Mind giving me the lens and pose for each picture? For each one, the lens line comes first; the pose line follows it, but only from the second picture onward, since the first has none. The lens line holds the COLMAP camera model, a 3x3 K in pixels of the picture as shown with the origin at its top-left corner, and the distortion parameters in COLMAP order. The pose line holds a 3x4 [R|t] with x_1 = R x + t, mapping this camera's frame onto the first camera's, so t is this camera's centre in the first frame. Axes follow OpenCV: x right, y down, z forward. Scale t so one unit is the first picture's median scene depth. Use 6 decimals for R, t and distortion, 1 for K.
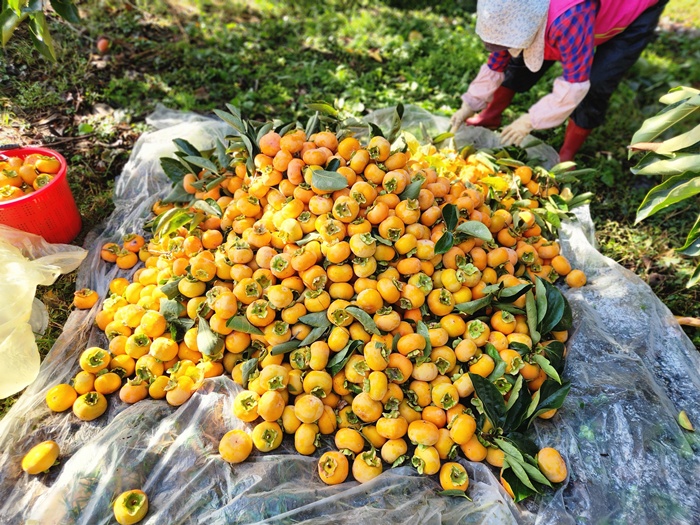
lens RADIAL K [[460.4, 0, 344.5], [0, 460.4, 258.4], [0, 0, 1]] dist [0.032319, -0.004765]
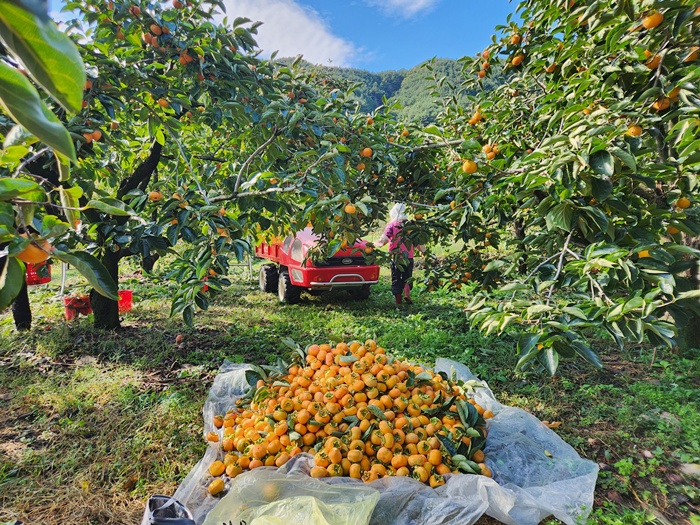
lens RADIAL K [[460.4, 0, 346.4], [0, 460.4, 262.8], [0, 0, 1]] dist [0.032319, -0.004765]
pose [[0.993001, -0.037014, 0.112152, -0.269806], [0.099182, 0.776899, -0.621765, 0.809264], [-0.064117, 0.628537, 0.775133, -0.879755]]
